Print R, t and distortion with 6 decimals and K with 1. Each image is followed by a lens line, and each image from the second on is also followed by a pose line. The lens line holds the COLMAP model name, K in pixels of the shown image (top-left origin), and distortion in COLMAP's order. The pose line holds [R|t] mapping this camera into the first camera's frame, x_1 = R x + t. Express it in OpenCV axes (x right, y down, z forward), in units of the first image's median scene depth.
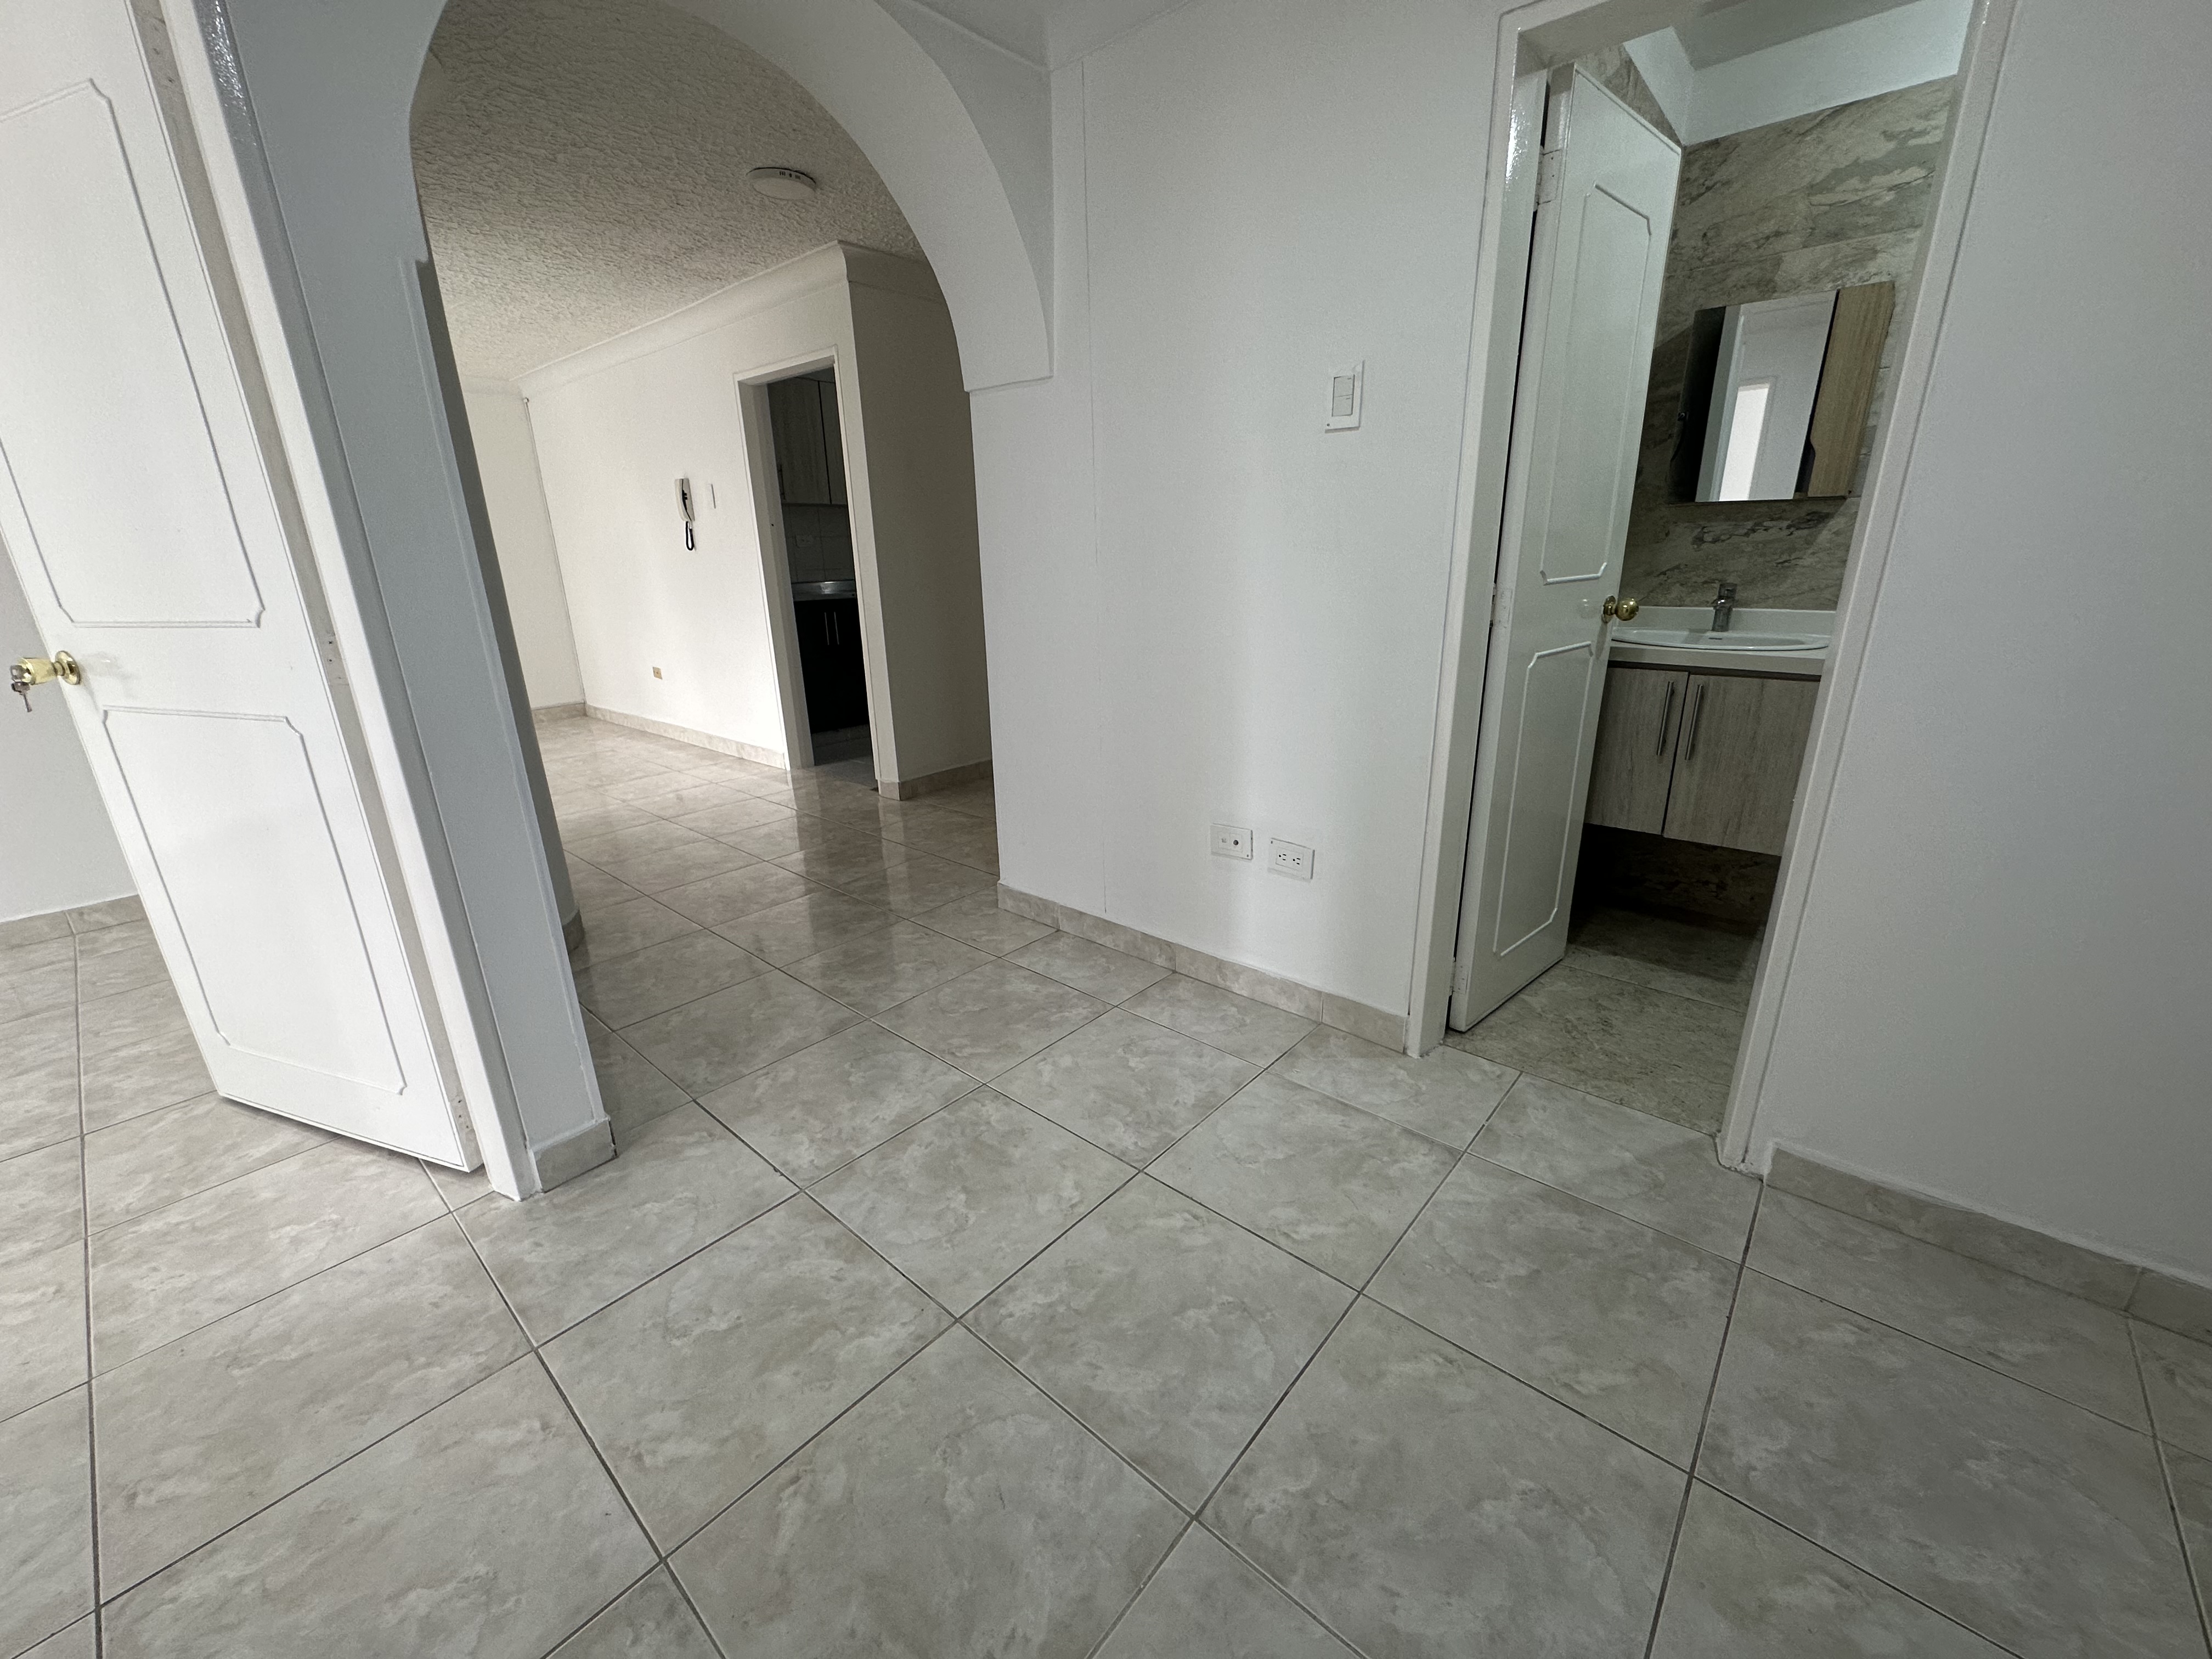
lens RADIAL K [[884.0, 0, 1107.1], [0, 884.0, 826.7], [0, 0, 1]] dist [-0.003264, 0.001130]
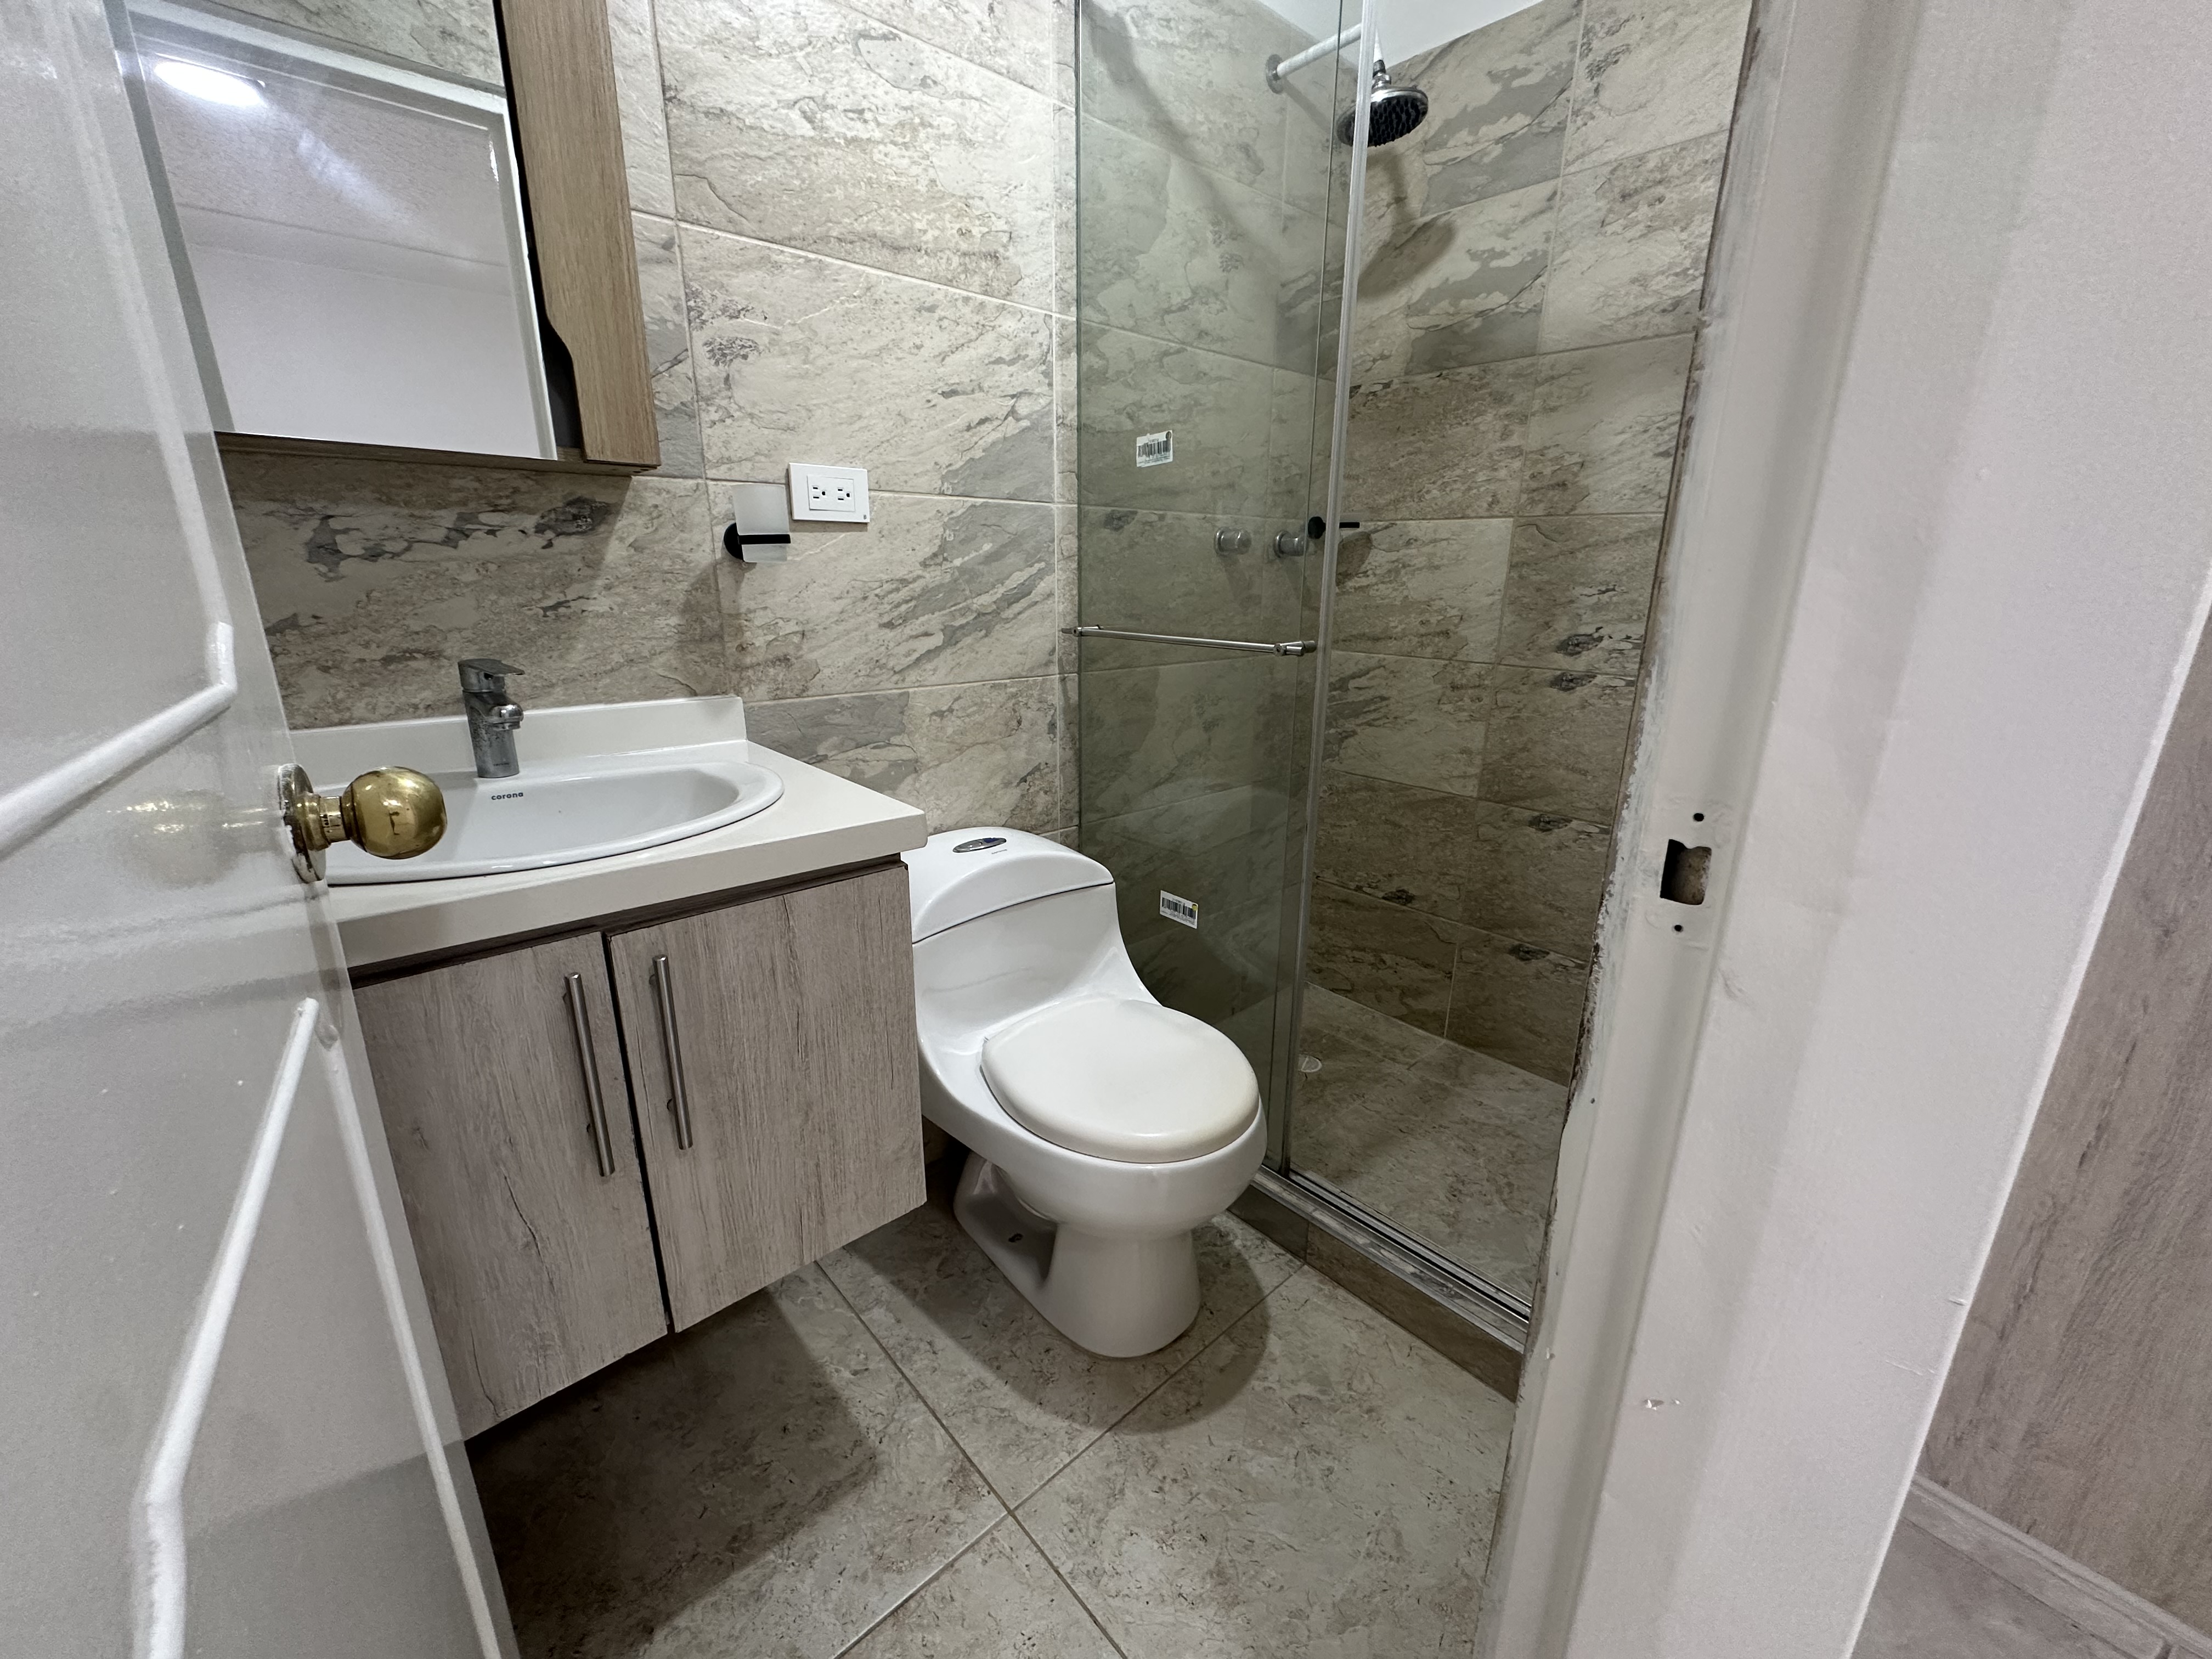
lens RADIAL K [[884.0, 0, 1107.1], [0, 884.0, 826.7], [0, 0, 1]] dist [-0.003264, 0.001130]
pose [[0.111488, -0.250844, 0.961586, 0.337559], [0.294171, 0.932583, 0.209172, -0.208820], [-0.949228, 0.259551, 0.177763, 0.689850]]
